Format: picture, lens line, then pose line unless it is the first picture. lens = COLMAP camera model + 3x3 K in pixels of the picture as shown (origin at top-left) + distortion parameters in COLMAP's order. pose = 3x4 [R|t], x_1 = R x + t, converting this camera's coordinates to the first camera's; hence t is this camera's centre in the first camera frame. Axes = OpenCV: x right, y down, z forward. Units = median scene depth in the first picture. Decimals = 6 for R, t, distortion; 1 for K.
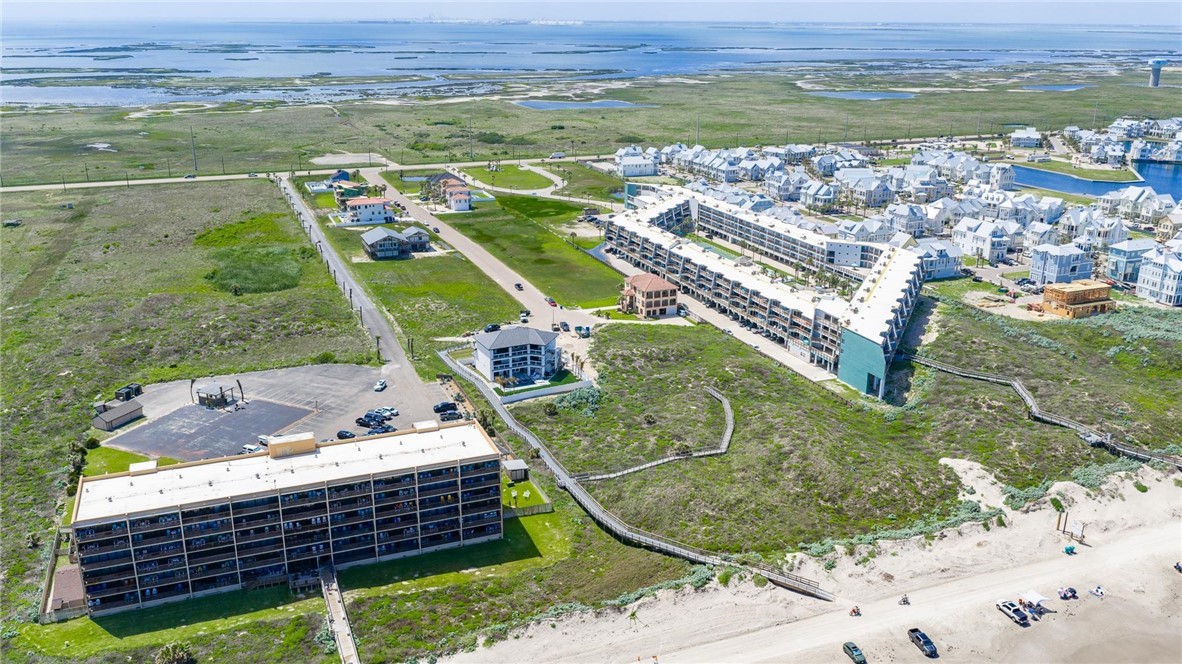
lens RADIAL K [[985.6, 0, 597.8], [0, 985.6, 333.8], [0, 0, 1]] dist [0.025805, -0.060263]
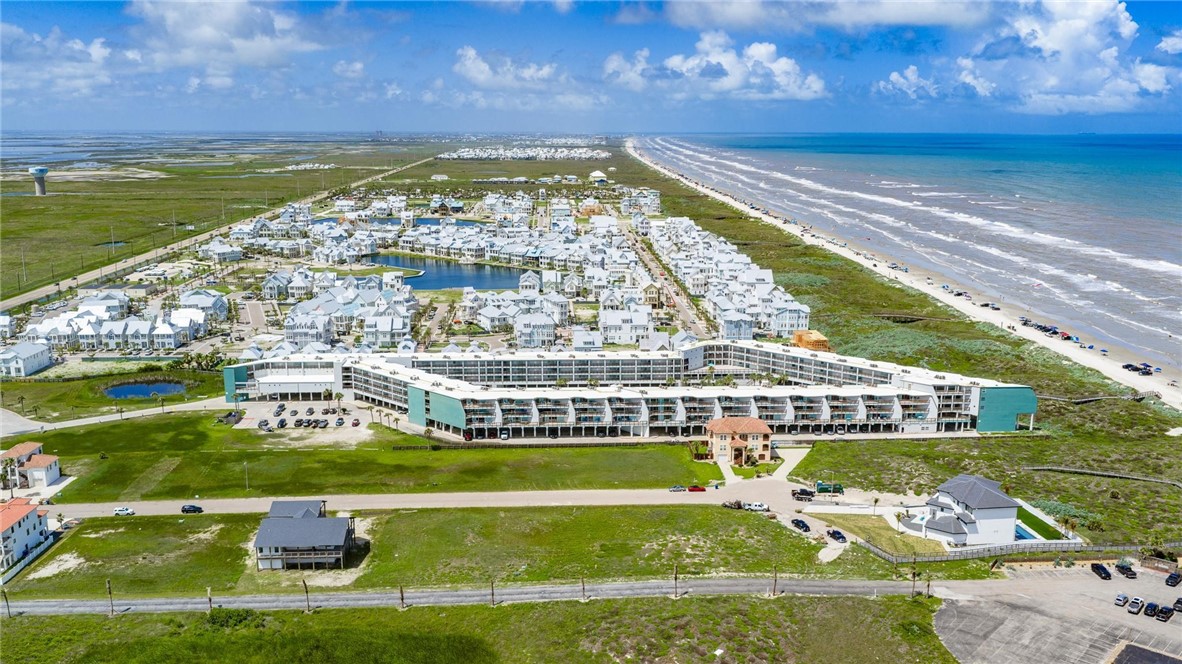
lens RADIAL K [[1005.9, 0, 591.0], [0, 1005.9, 332.0], [0, 0, 1]] dist [0.026364, -0.051230]
pose [[0.327997, -0.193015, 0.924750, -0.581594], [0.288634, 0.952569, 0.096446, -0.184781], [-0.899504, 0.235281, 0.368151, 0.541841]]
